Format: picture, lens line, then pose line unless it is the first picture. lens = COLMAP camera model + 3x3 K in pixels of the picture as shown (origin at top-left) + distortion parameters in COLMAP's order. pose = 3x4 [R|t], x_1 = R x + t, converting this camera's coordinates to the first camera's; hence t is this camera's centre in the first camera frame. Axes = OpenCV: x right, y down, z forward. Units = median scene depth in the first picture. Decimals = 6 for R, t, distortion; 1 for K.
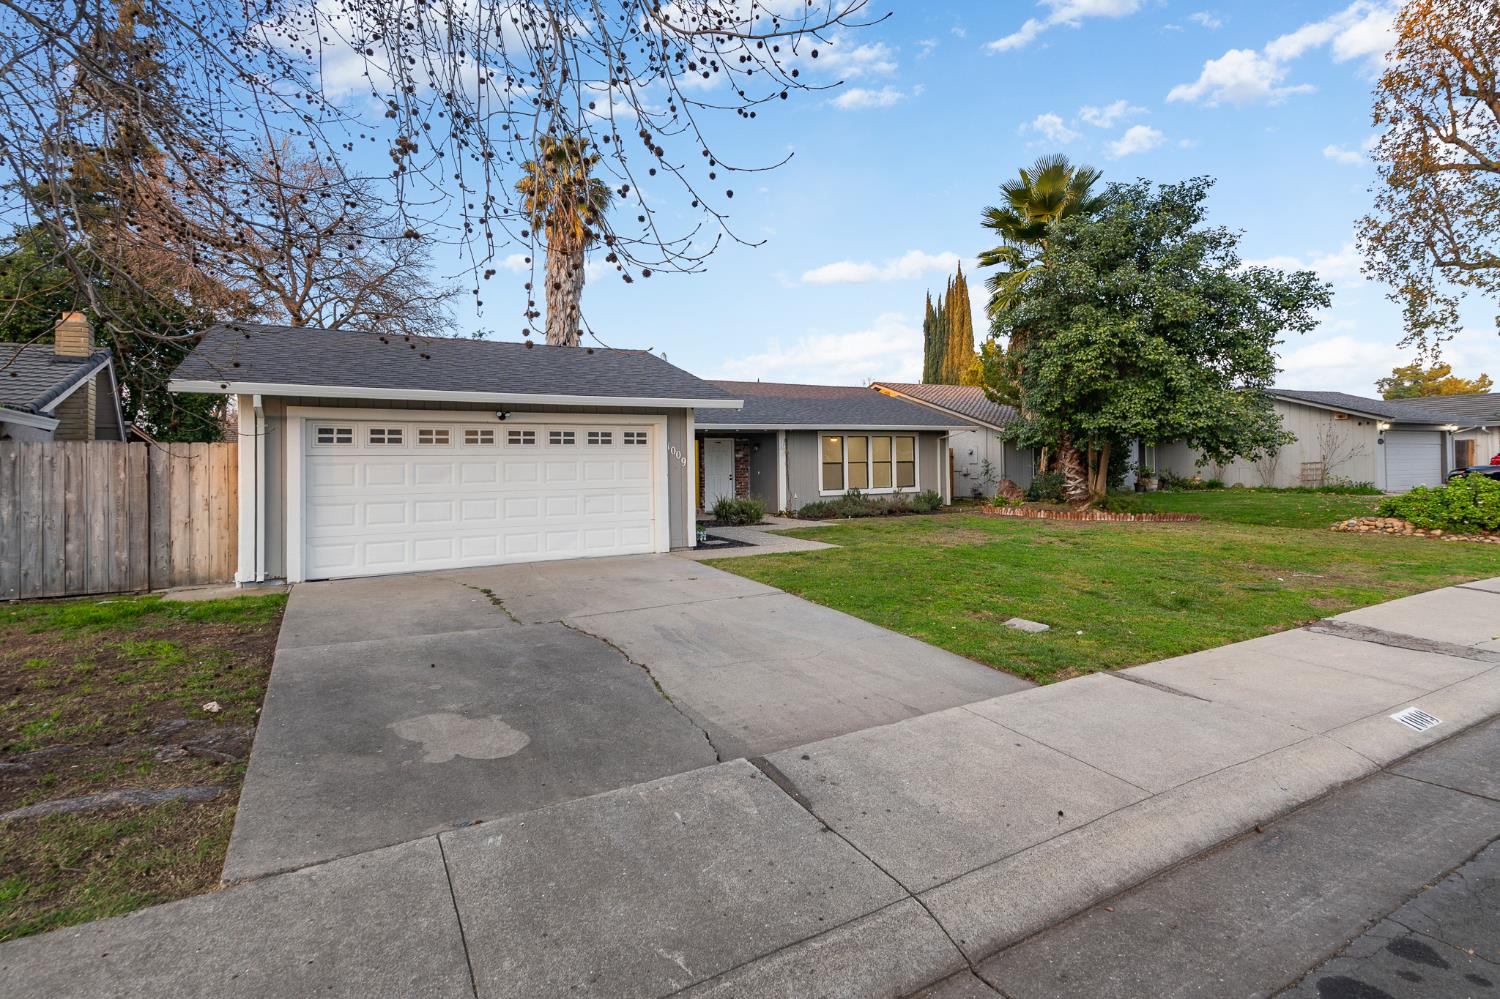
lens RADIAL K [[721.5, 0, 752.0], [0, 721.5, 450.7], [0, 0, 1]] dist [0.030419, -0.000690]
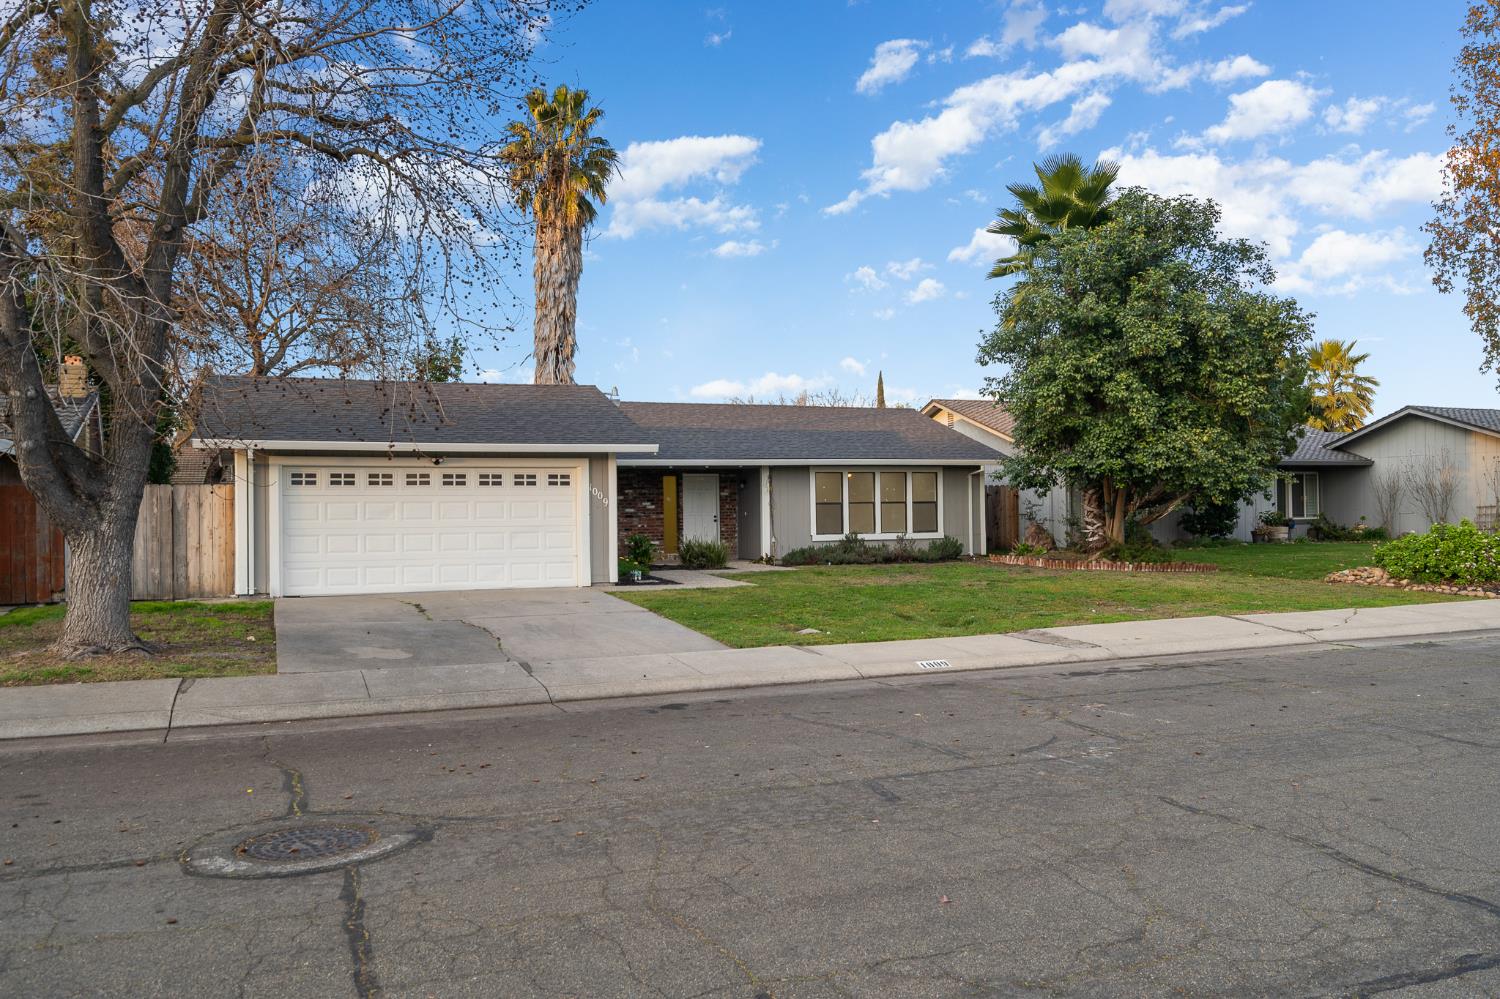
lens RADIAL K [[1163.1, 0, 750.0], [0, 1163.1, 499.5], [0, 0, 1]] dist [-0.027829, 0.003072]
pose [[0.990998, 0.007042, -0.133694, 0.348116], [-0.004693, 0.999829, 0.017880, -0.020180], [0.133797, -0.017091, 0.990861, -0.669651]]
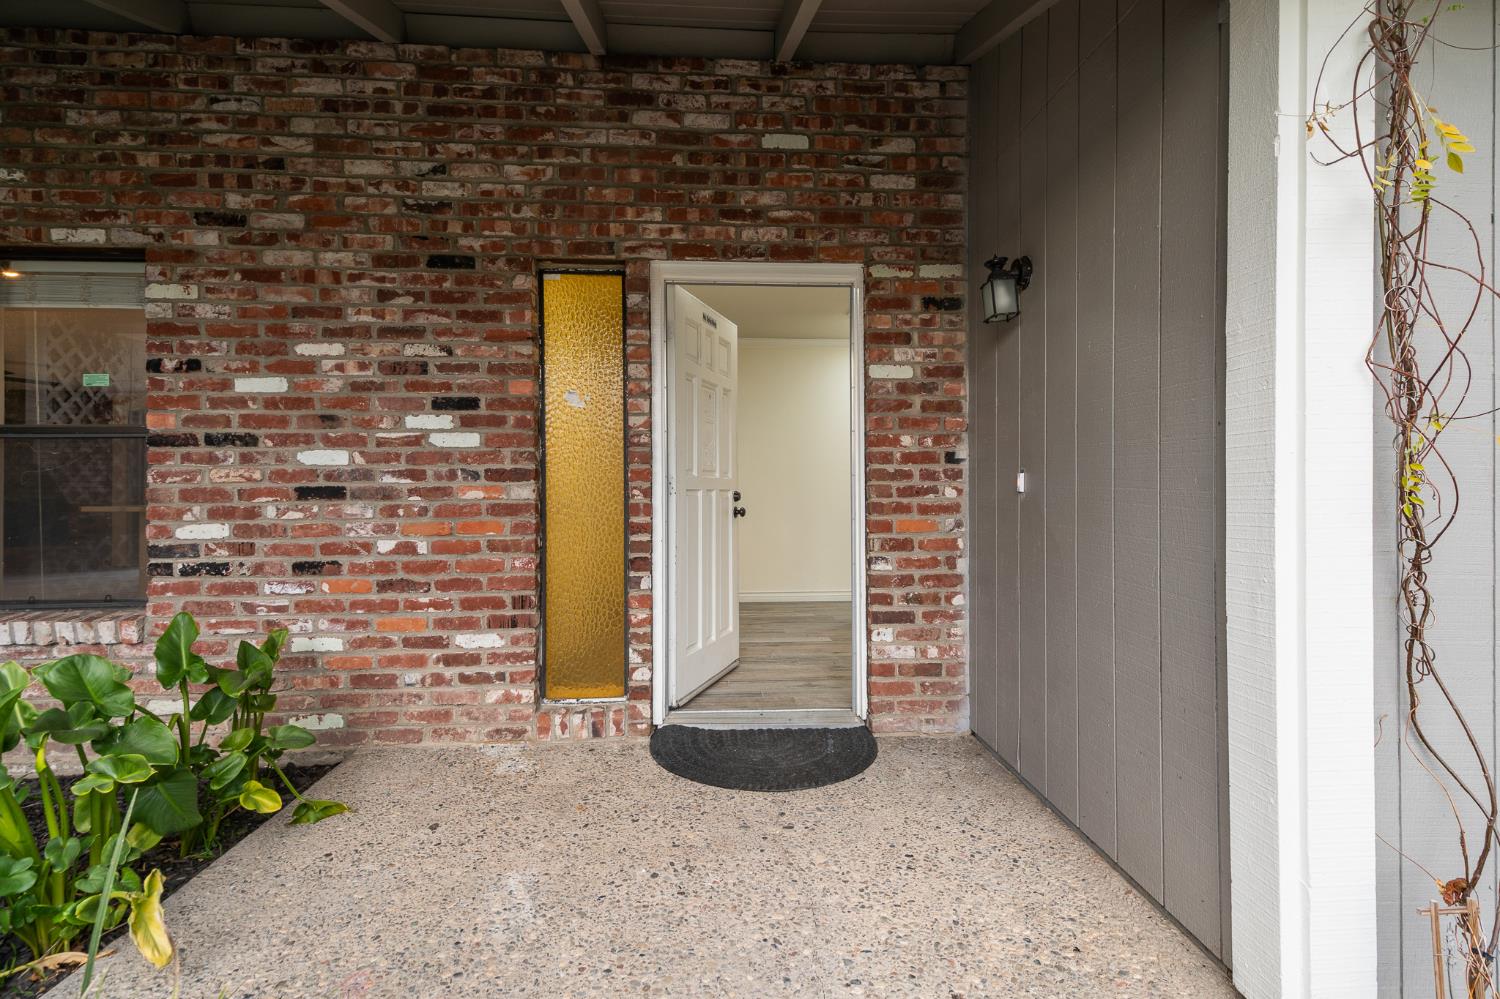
lens RADIAL K [[691.3, 0, 743.8], [0, 691.3, 509.3], [0, 0, 1]] dist [0.067628, -0.029420]
pose [[0.900168, 0.000653, -0.435543, 0.032847], [0.004158, 0.999940, 0.010093, 0.061458], [0.435524, -0.010896, 0.900111, 1.478683]]
